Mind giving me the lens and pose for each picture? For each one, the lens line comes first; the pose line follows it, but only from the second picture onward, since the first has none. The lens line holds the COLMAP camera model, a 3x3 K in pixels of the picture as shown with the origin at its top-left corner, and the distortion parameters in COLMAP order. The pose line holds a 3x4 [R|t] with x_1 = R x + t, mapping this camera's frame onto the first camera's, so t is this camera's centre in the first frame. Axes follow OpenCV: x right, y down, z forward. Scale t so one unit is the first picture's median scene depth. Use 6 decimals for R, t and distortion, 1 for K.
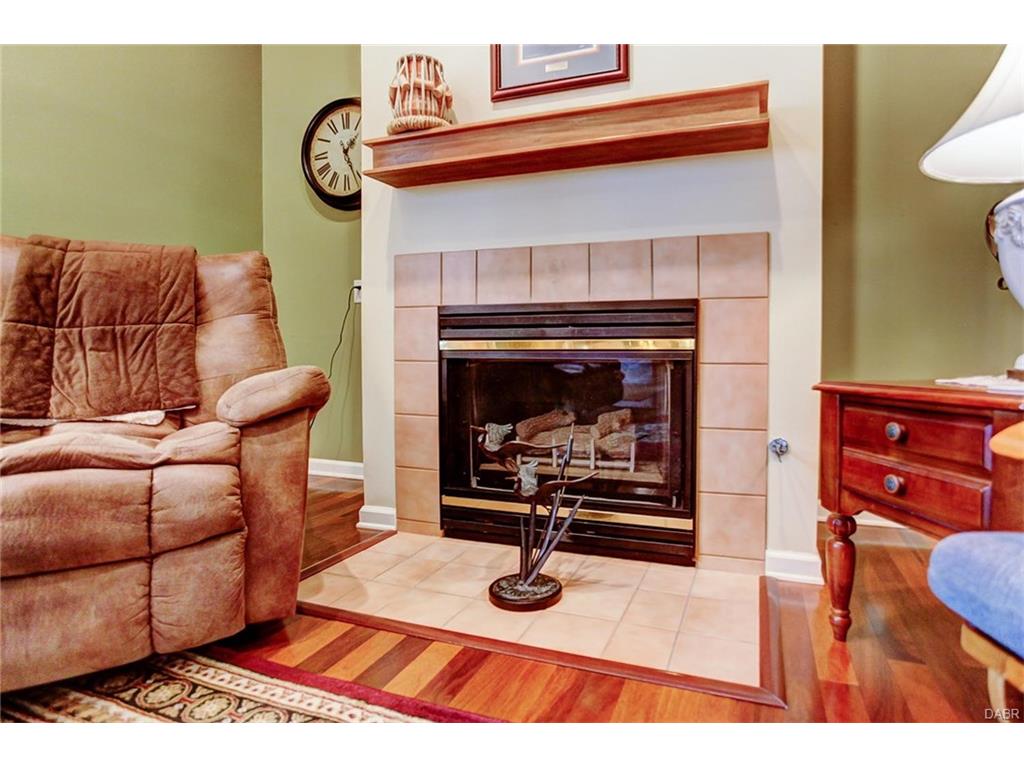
lens RADIAL K [[509.2, 0, 547.4], [0, 509.2, 371.9], [0, 0, 1]] dist [-0.039990, 0.014279]
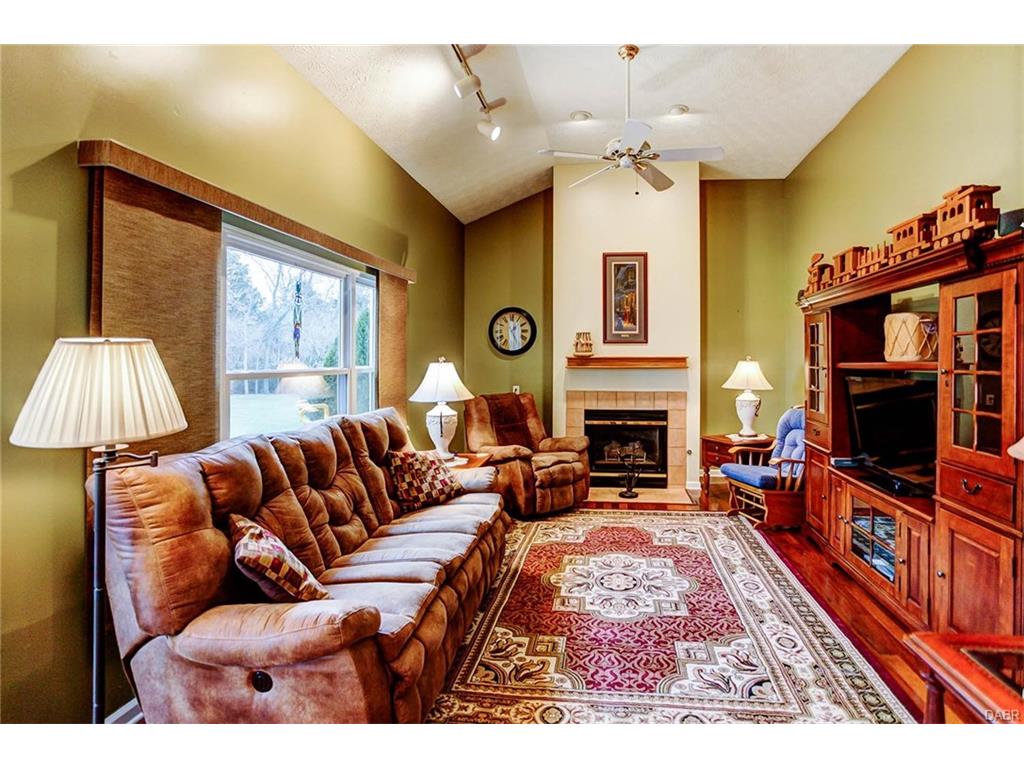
lens RADIAL K [[521.0, 0, 551.1], [0, 521.0, 351.7], [0, 0, 1]] dist [-0.014584, -0.000094]
pose [[0.963509, 0.009151, 0.267518, -1.411046], [0.002382, 0.999083, -0.042755, -0.388661], [-0.267664, 0.041832, 0.962604, -2.213621]]
